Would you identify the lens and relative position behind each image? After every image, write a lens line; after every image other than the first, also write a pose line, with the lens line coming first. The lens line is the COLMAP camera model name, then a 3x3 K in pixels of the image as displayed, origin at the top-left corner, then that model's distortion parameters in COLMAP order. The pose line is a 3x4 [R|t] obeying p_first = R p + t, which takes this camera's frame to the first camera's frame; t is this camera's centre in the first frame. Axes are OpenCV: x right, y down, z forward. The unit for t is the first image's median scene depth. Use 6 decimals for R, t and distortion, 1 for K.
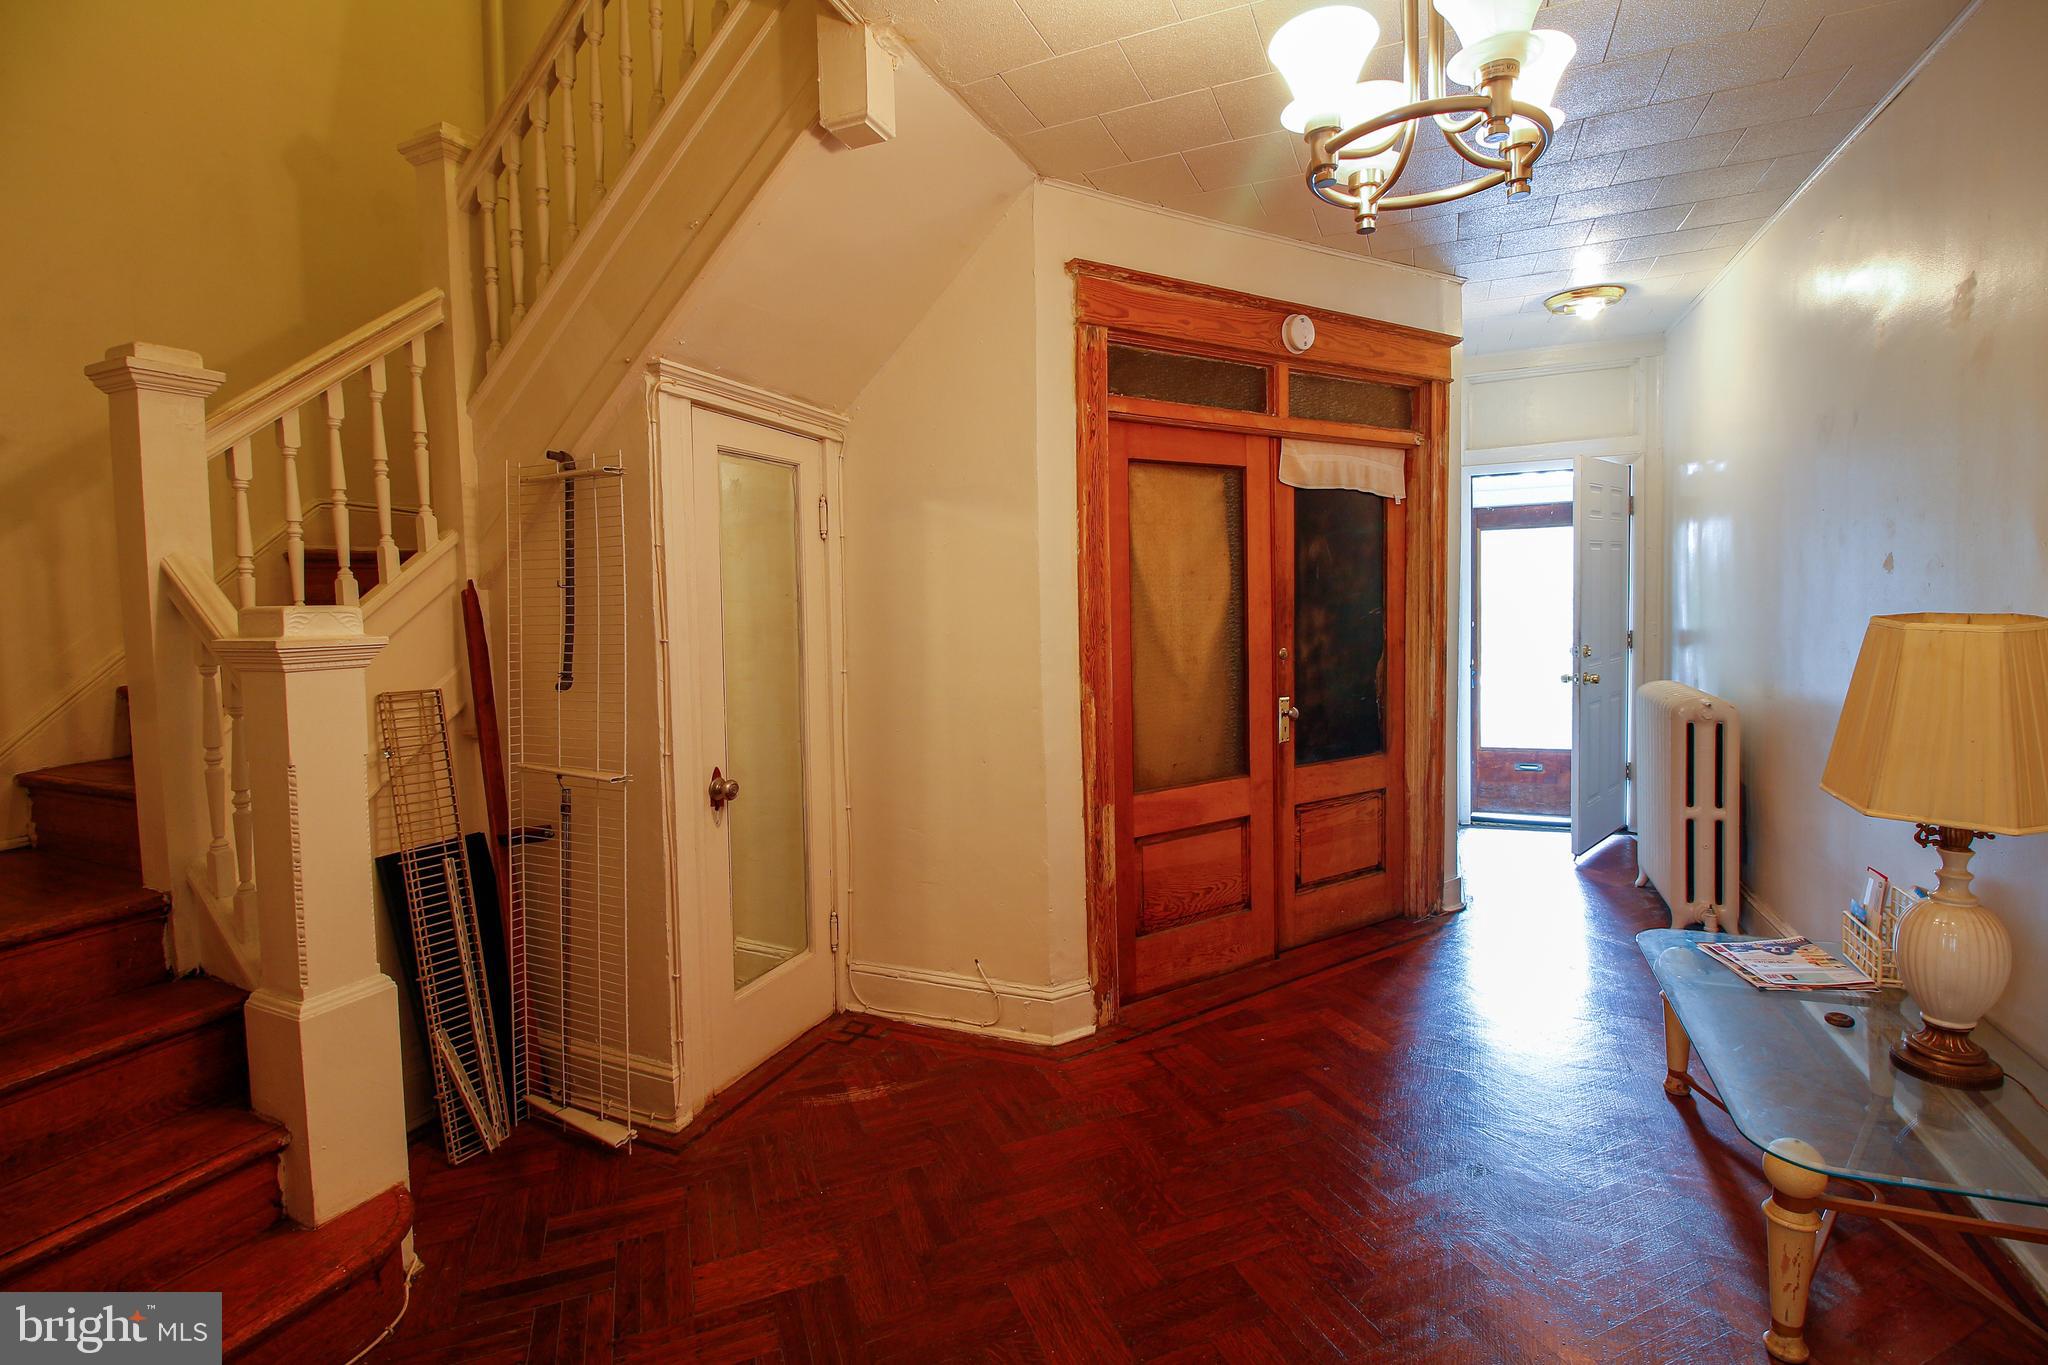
lens RADIAL K [[941.1, 0, 1024.6], [0, 941.1, 648.9], [0, 0, 1]] dist [-0.003540, -0.010636]
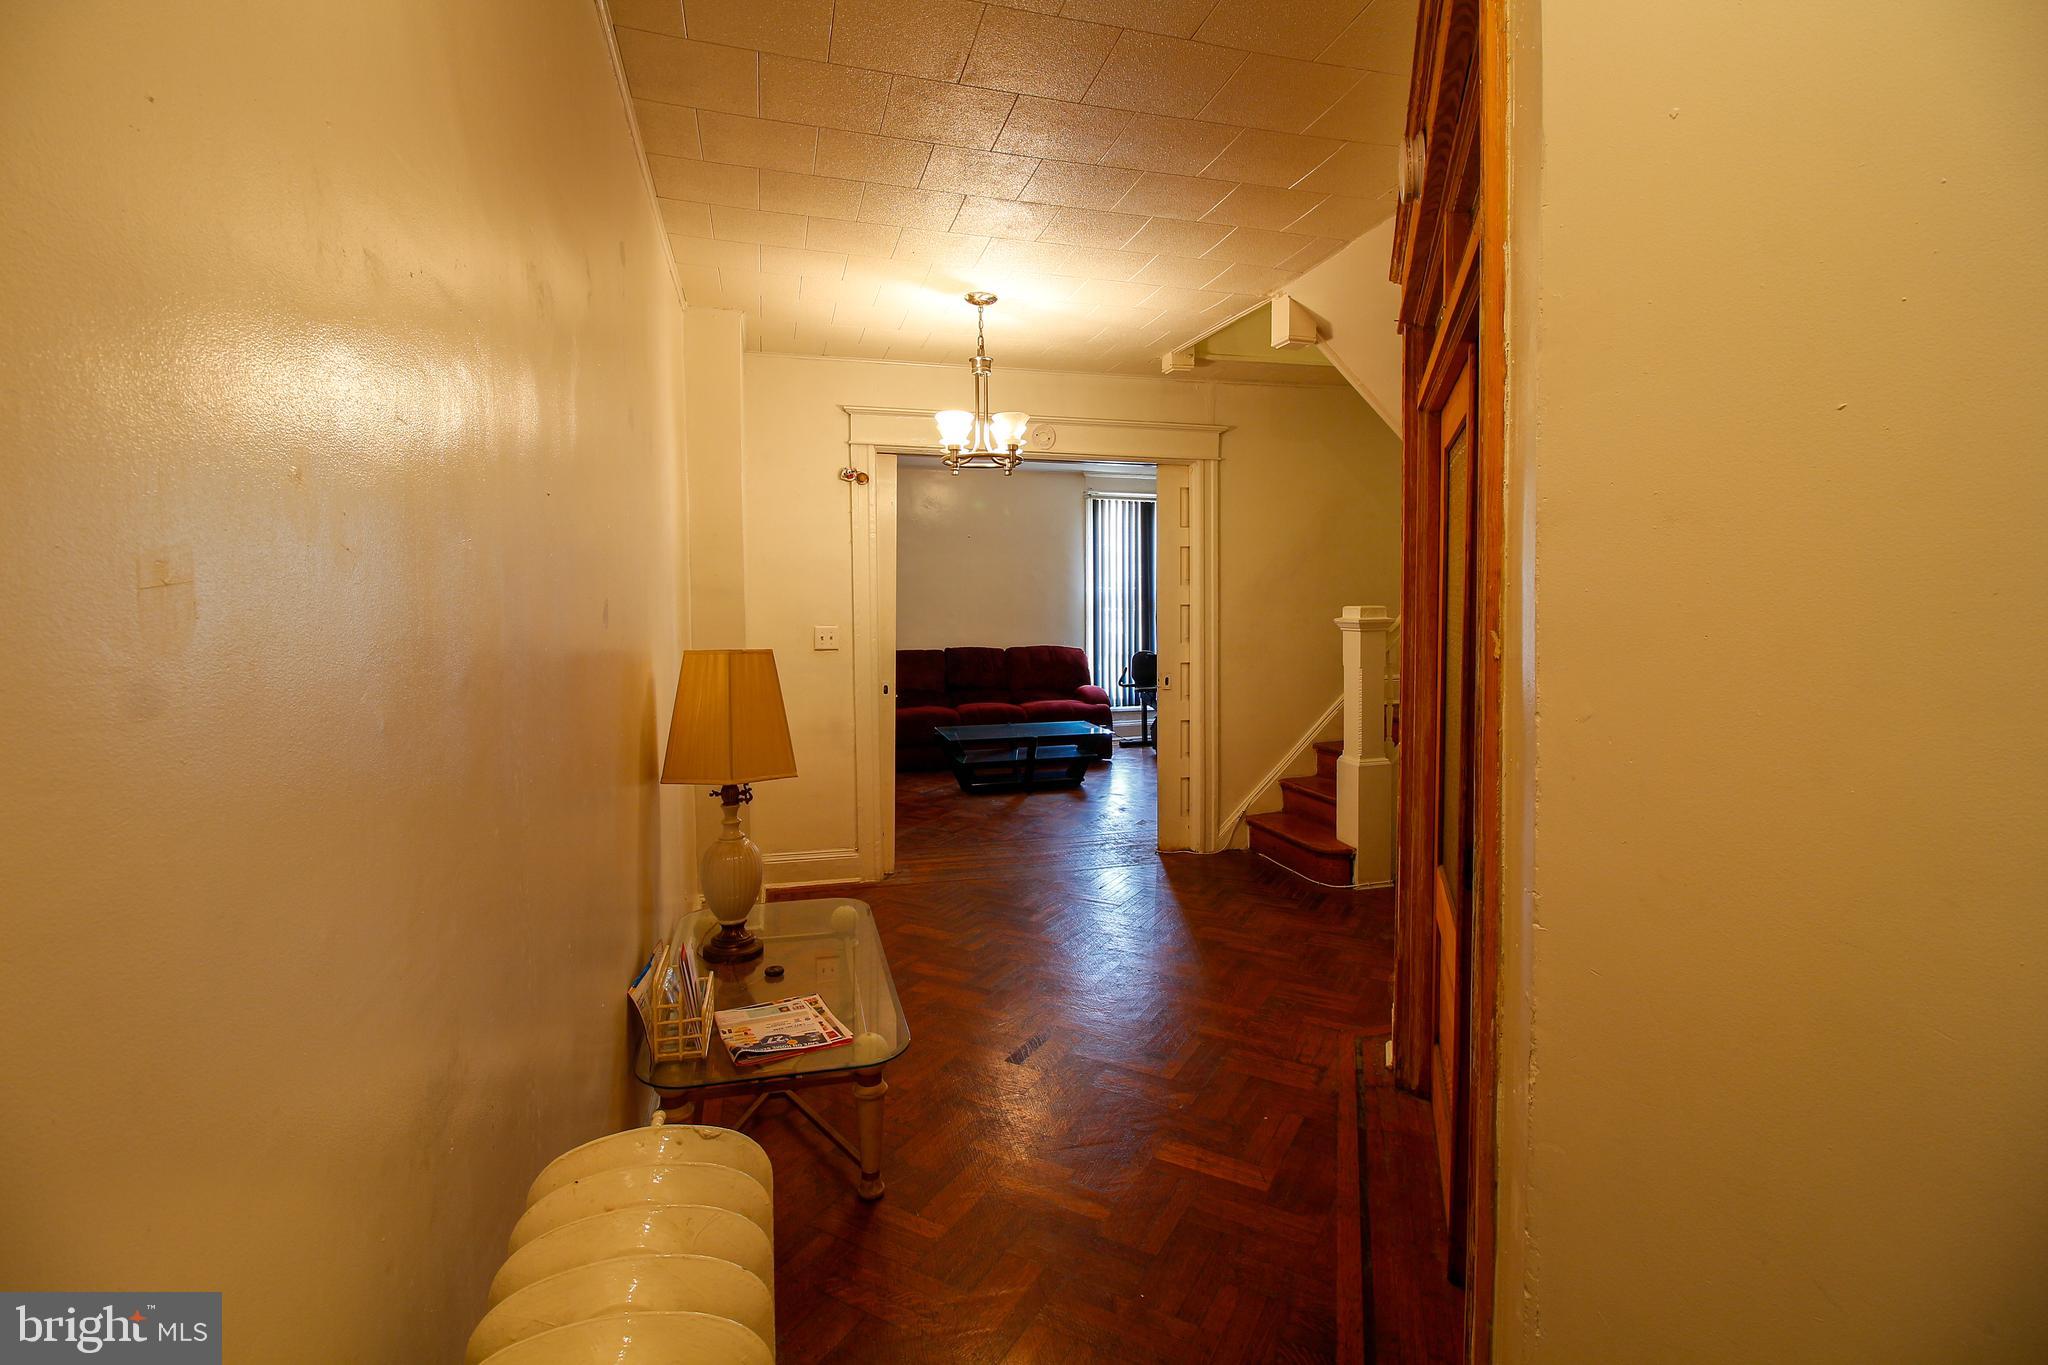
lens RADIAL K [[941.1, 0, 1024.6], [0, 941.1, 648.9], [0, 0, 1]] dist [-0.003540, -0.010636]
pose [[-0.780102, 0.062981, -0.622475, 0.835752], [-0.005775, 0.994153, 0.107823, -0.109200], [0.625626, 0.087708, -0.775177, 1.310729]]
